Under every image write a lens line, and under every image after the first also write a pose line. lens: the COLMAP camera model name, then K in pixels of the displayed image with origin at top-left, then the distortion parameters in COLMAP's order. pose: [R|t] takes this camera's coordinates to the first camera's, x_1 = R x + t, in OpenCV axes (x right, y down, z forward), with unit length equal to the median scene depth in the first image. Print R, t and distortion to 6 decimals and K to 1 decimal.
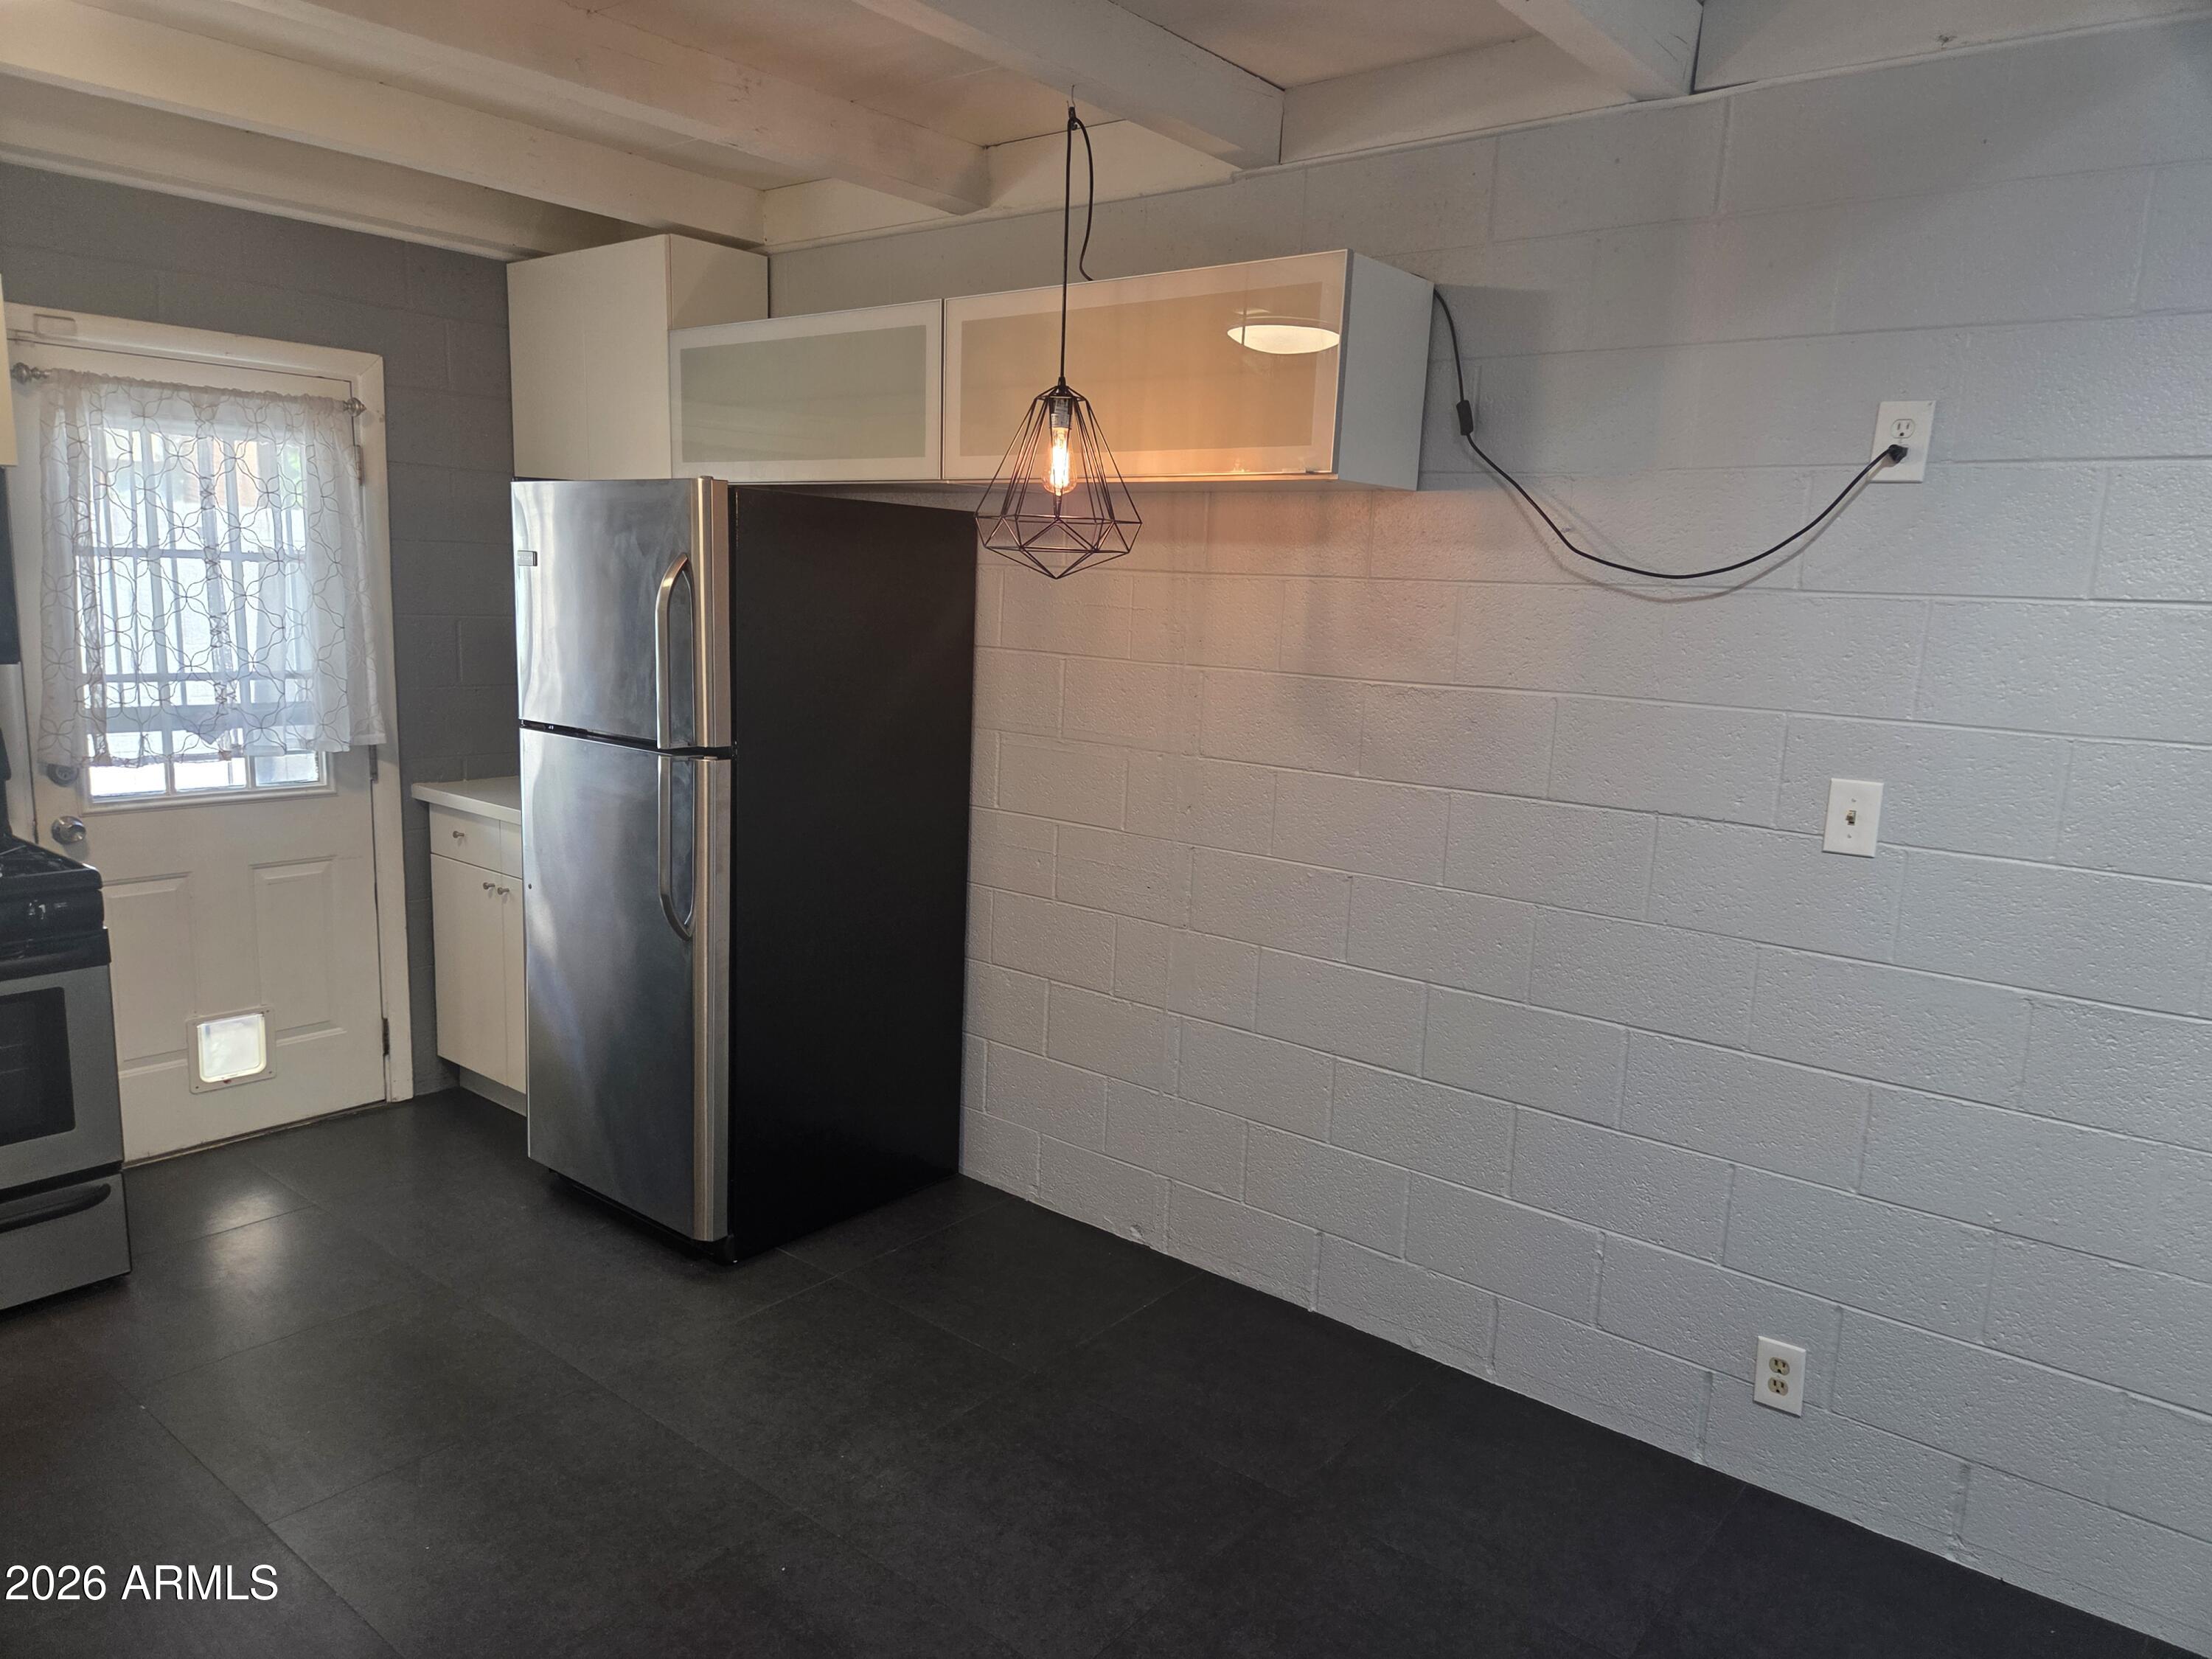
lens RADIAL K [[1515.9, 0, 1084.3], [0, 1515.9, 828.9], [0, 0, 1]] dist [0.035955, -0.014330]
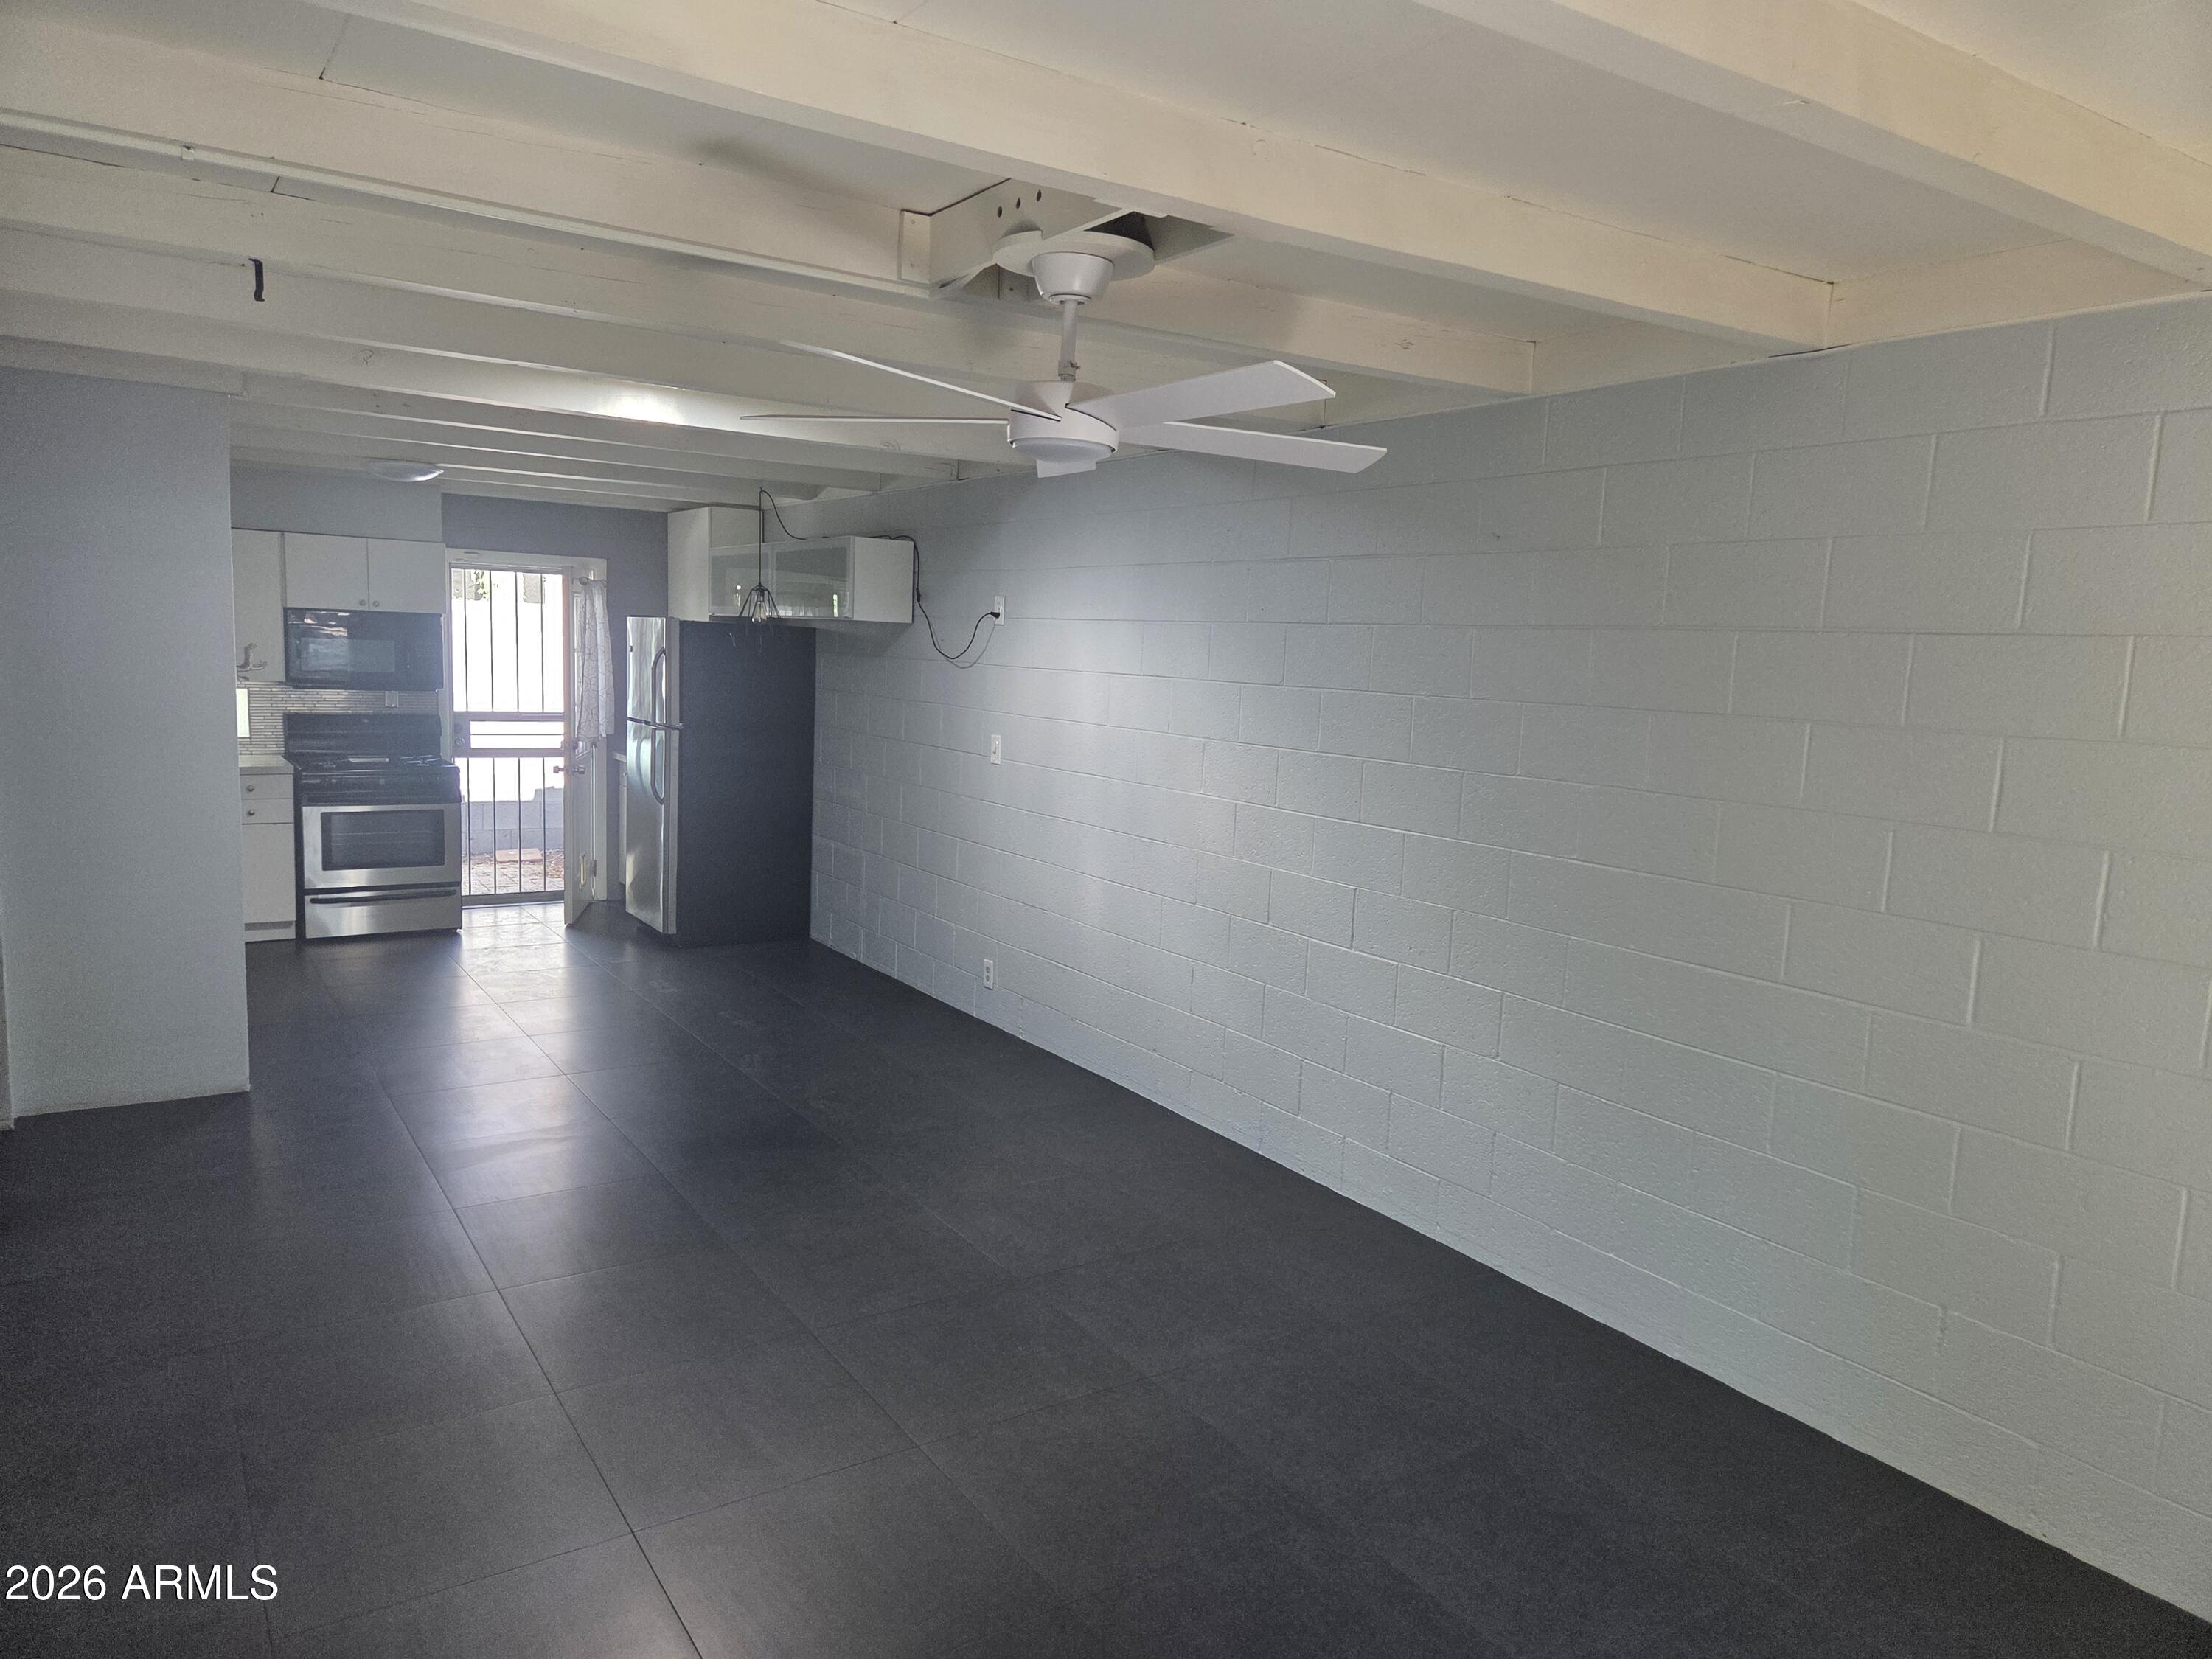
lens RADIAL K [[1515.9, 0, 1120.1], [0, 1515.9, 834.6], [0, 0, 1]] dist [0.035955, -0.014330]
pose [[0.958049, 0.040096, -0.283786, 0.964616], [-0.055052, 0.997472, -0.044922, 0.161350], [0.281267, 0.058661, 0.957835, -0.954194]]
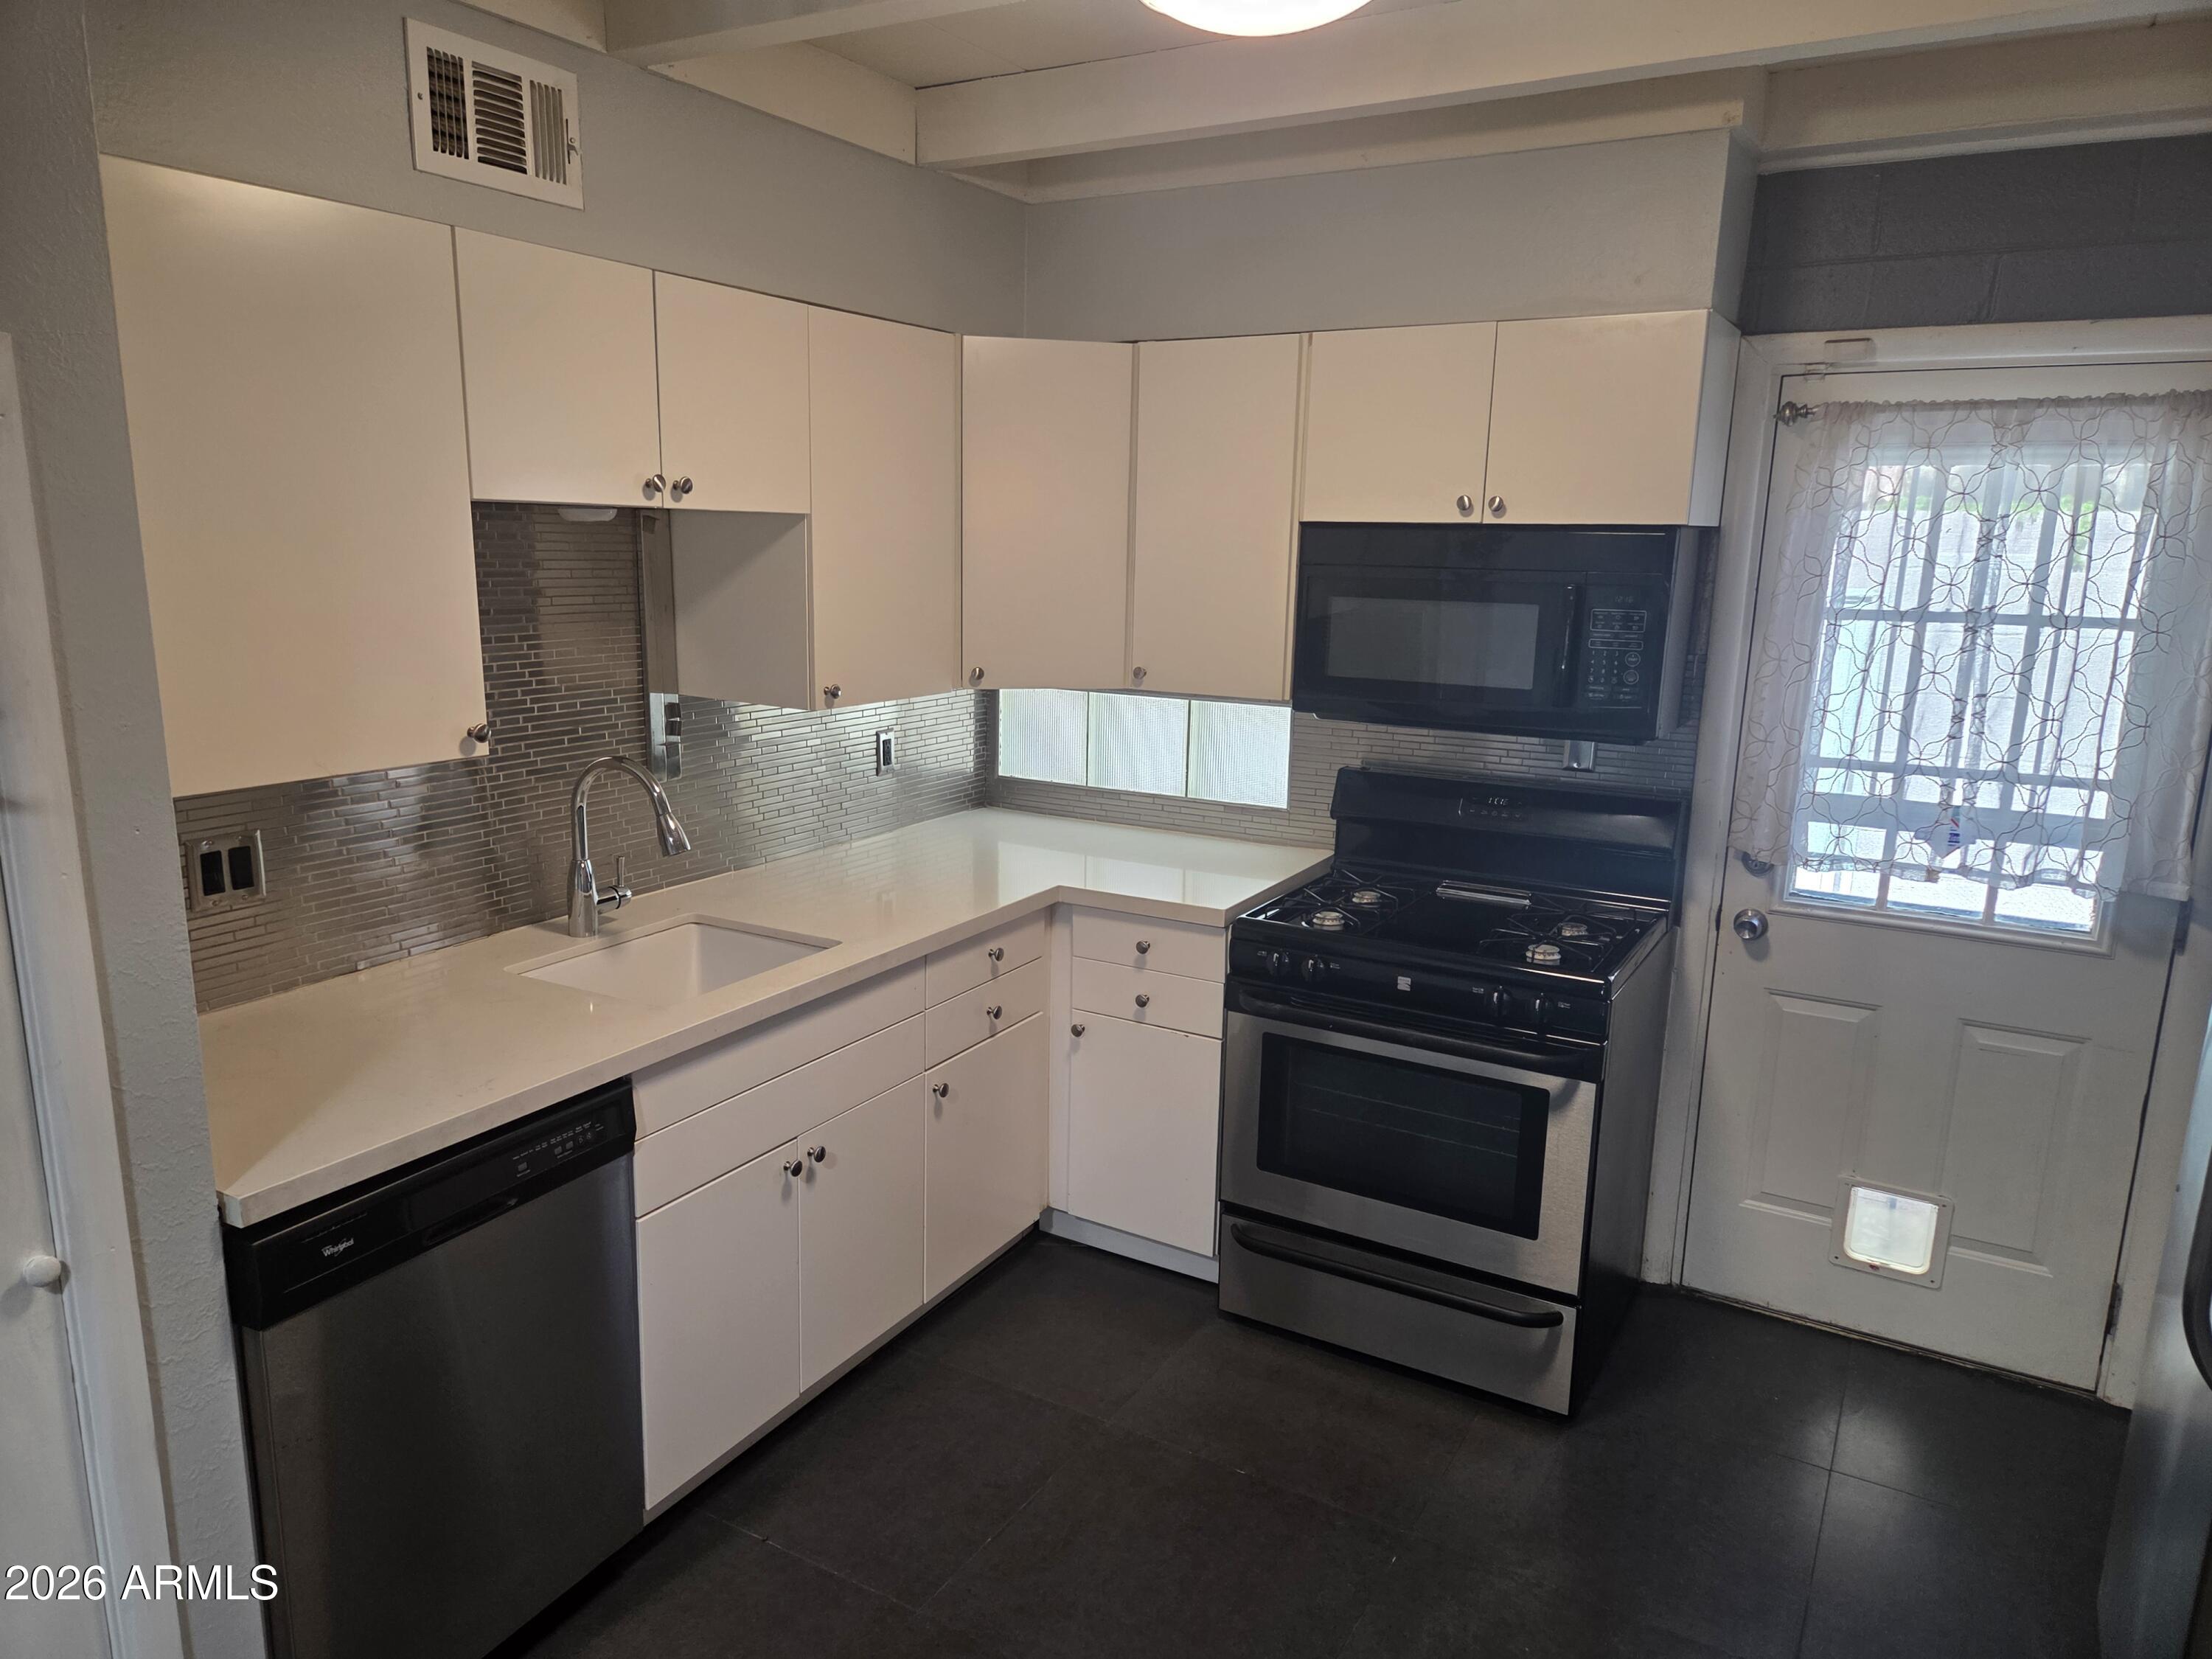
lens RADIAL K [[1515.9, 0, 1104.3], [0, 1515.9, 838.6], [0, 0, 1]] dist [0.035955, -0.014330]
pose [[0.158971, 0.175270, -0.971601, 0.127474], [-0.174649, 0.973588, 0.147052, -0.108889], [0.971713, 0.146312, 0.185383, 0.449715]]
